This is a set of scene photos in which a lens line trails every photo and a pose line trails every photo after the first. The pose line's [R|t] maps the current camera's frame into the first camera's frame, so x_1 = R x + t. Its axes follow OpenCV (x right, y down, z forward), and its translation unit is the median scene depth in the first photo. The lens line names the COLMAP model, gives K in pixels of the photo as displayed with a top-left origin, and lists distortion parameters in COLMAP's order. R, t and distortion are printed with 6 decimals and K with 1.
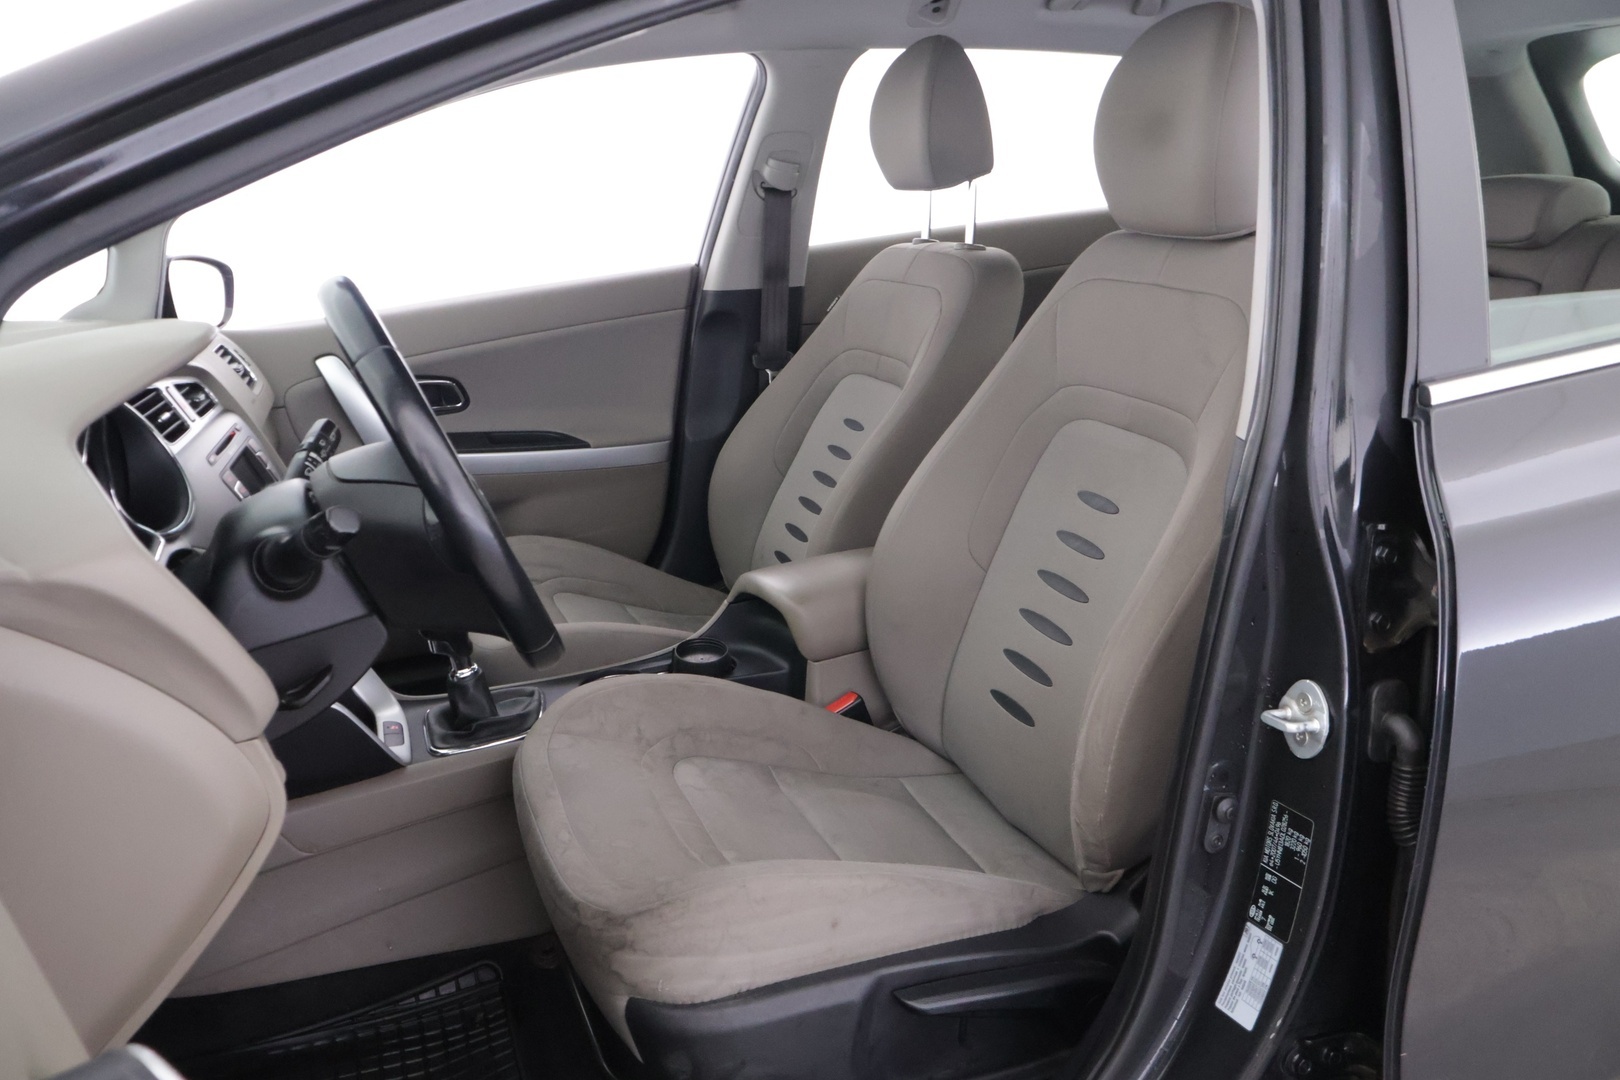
lens RADIAL K [[1372.8, 0, 812.1], [0, 1372.8, 558.2], [0, 0, 1]] dist [-0.008024, 0.003884]
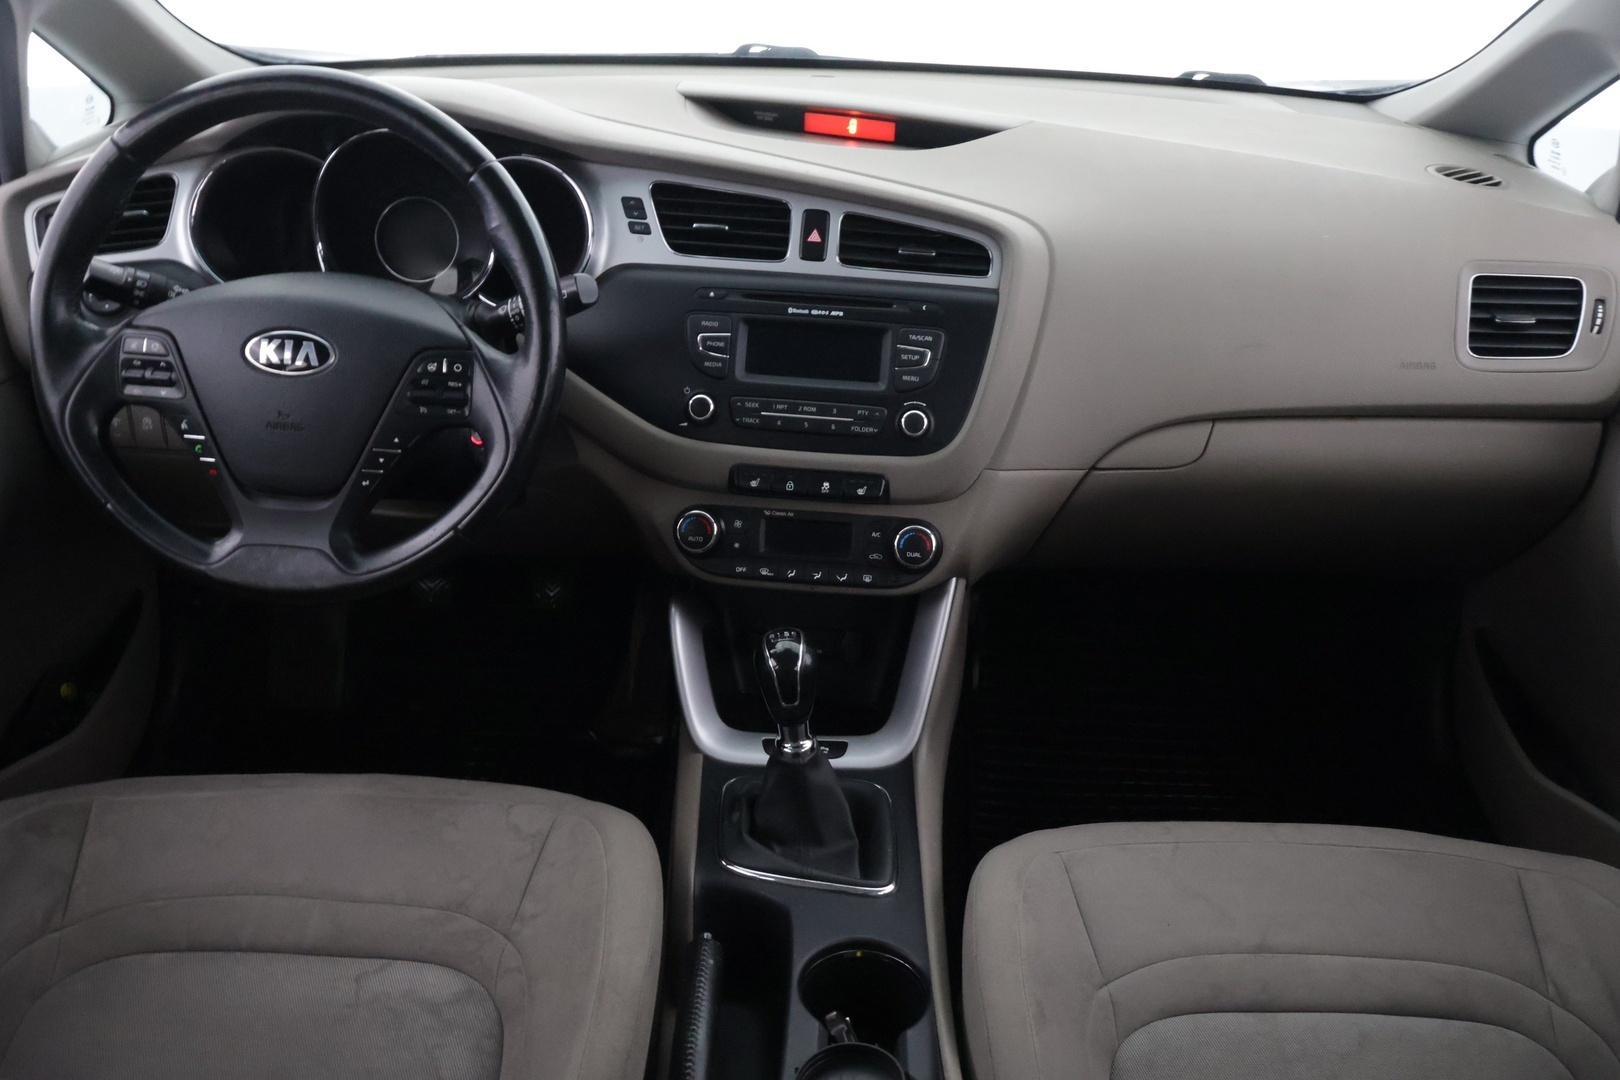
lens RADIAL K [[1359.6, 0, 810.0], [0, 1359.6, 540.0], [0, 0, 1]] dist [-0.008521, 0.016040]
pose [[-0.366085, 0.441468, -0.819200, 0.258098], [-0.285703, 0.784475, 0.550430, -0.383574], [0.885638, 0.435552, -0.161056, 1.127278]]
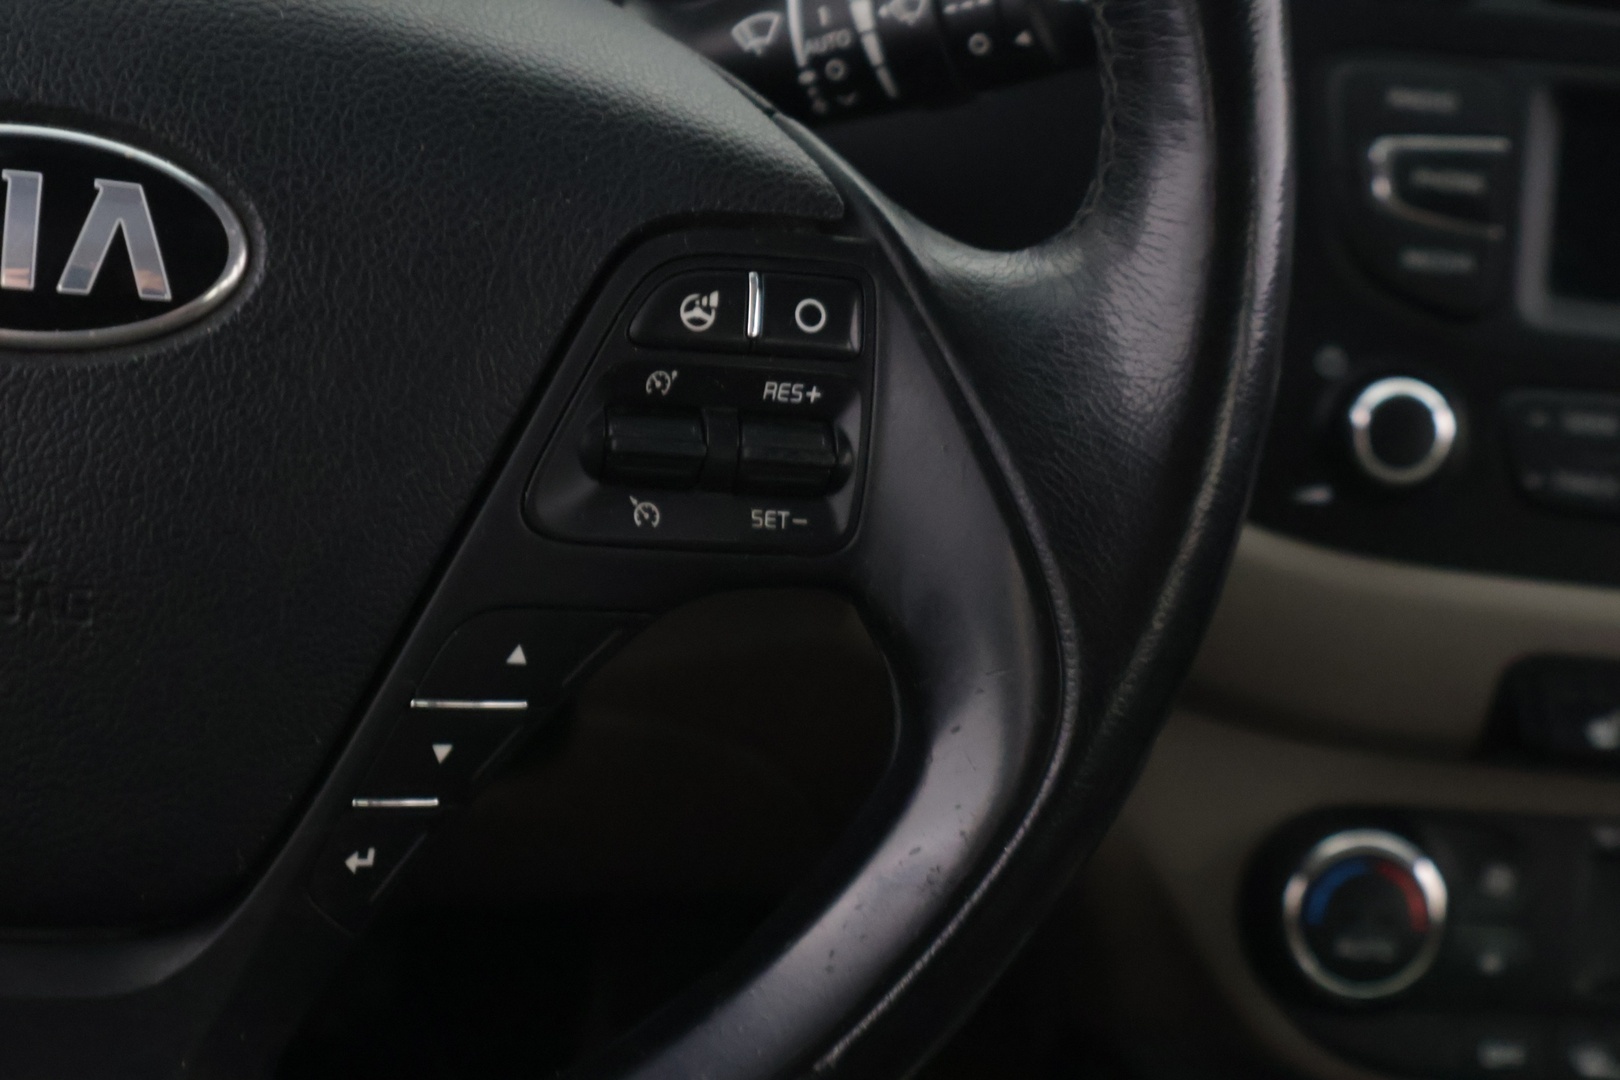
lens RADIAL K [[3291.7, 0, 810.0], [0, 3291.7, 540.0], [0, 0, 1]] dist [0.050666, 0.062858]
pose [[-0.230590, 0.440044, -0.867865, 0.060583], [-0.374448, 0.783089, 0.496549, -0.199334], [0.898119, 0.439469, -0.015798, 0.865330]]
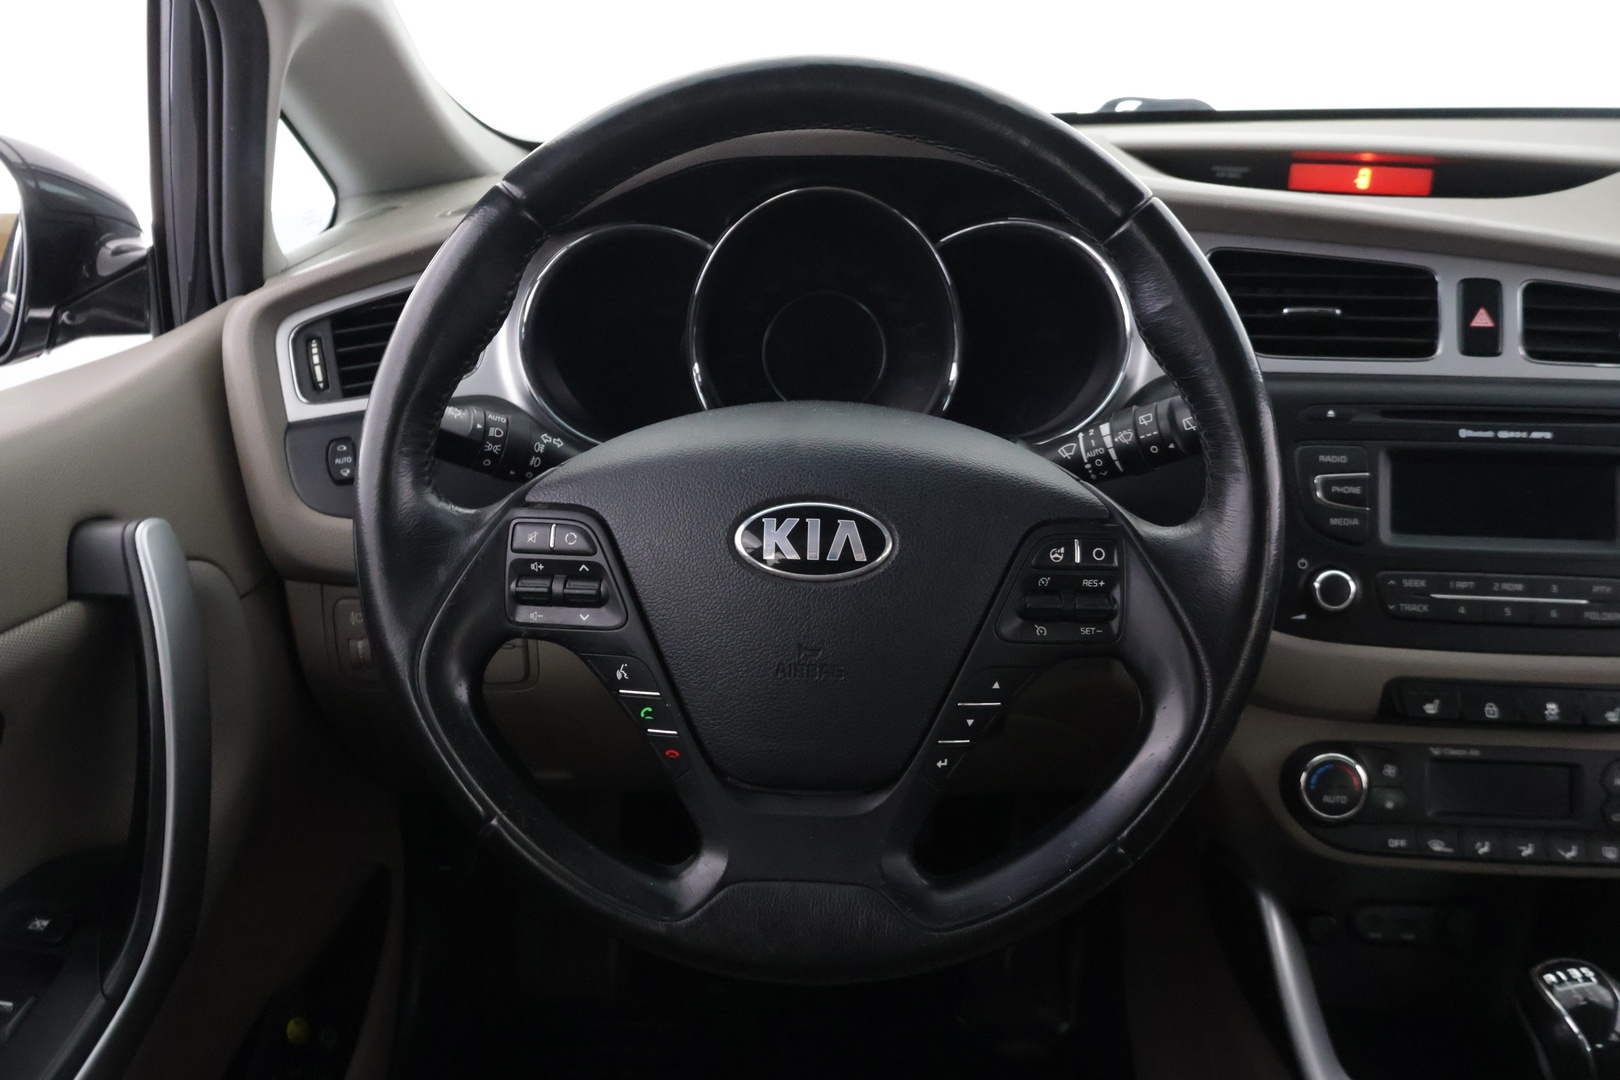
lens RADIAL K [[1359.6, 0, 810.0], [0, 1359.6, 540.0], [0, 0, 1]] dist [-0.008521, 0.016040]
pose [[-0.375475, 0.377328, -0.846547, 0.099665], [-0.239714, 0.842763, 0.481963, -0.213173], [0.895297, 0.383894, -0.225986, 0.861963]]
